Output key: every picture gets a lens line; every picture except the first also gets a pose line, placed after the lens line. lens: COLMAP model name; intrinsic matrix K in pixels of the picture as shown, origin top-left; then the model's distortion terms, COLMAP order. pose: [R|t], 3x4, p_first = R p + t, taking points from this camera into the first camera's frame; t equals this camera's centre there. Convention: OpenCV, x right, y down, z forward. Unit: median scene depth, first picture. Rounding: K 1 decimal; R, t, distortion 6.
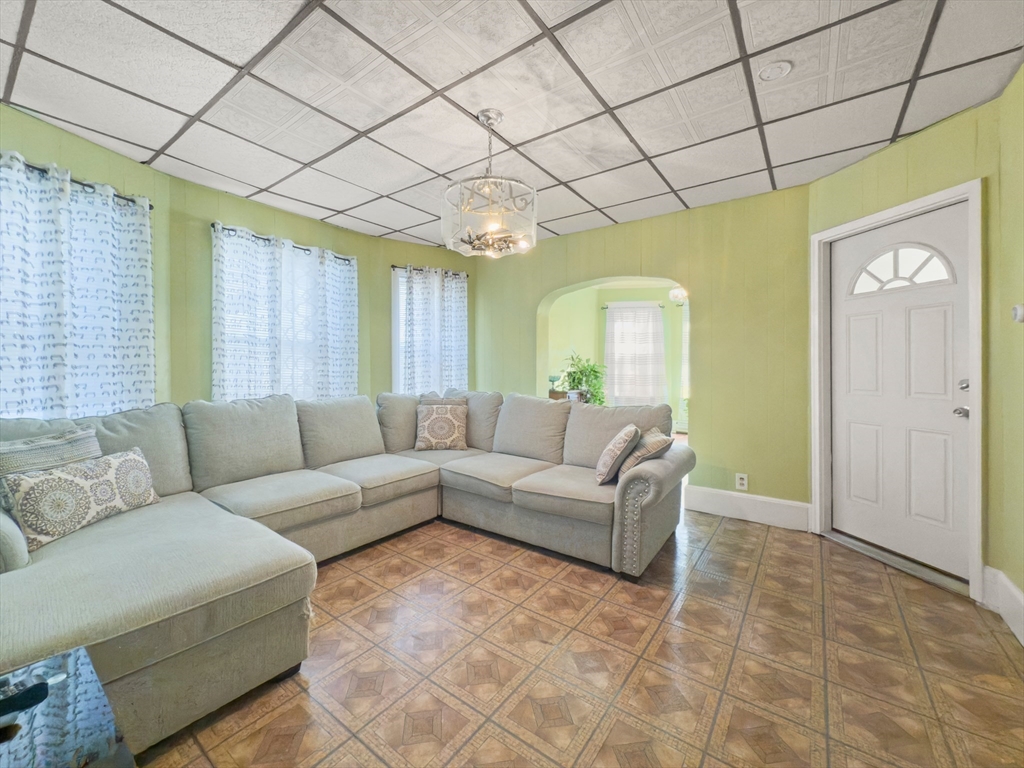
lens RADIAL K [[408.9, 0, 512.0], [0, 408.9, 384.0], [0, 0, 1]] dist [-0.000222, 0.000095]
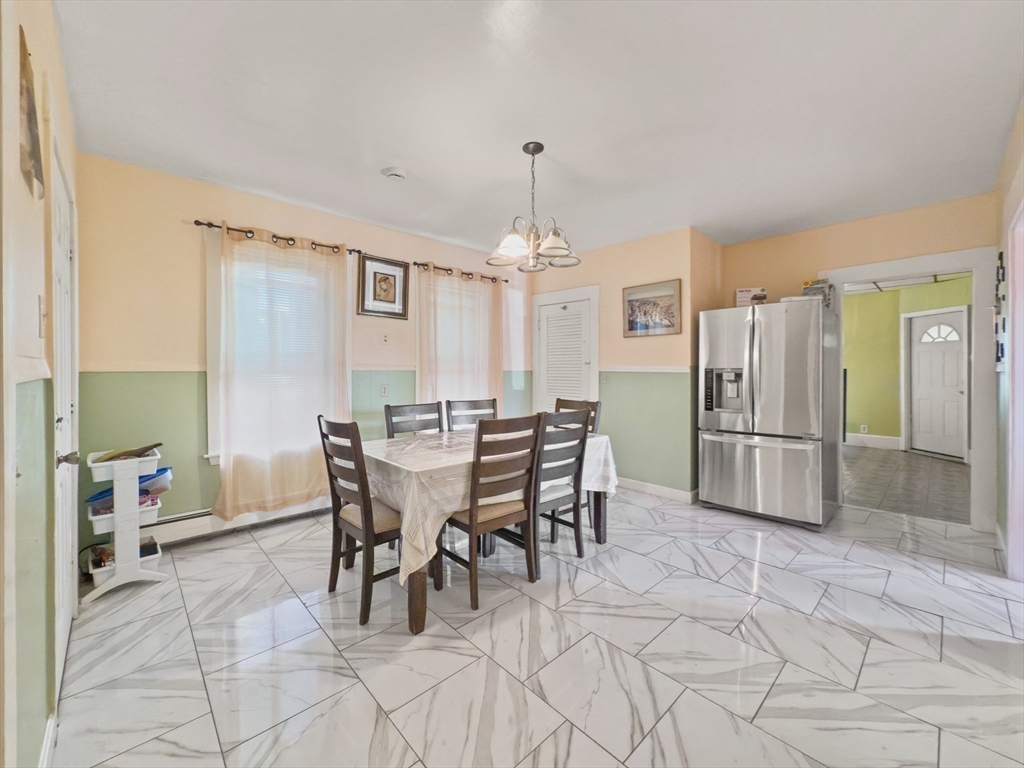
lens RADIAL K [[408.9, 0, 512.0], [0, 408.9, 384.0], [0, 0, 1]] dist [-0.000222, 0.000095]
pose [[0.980265, 0.004843, -0.197626, -1.000289], [-0.005017, 0.999987, -0.000378, 0.025588], [0.197622, 0.001362, 0.980277, -1.777935]]
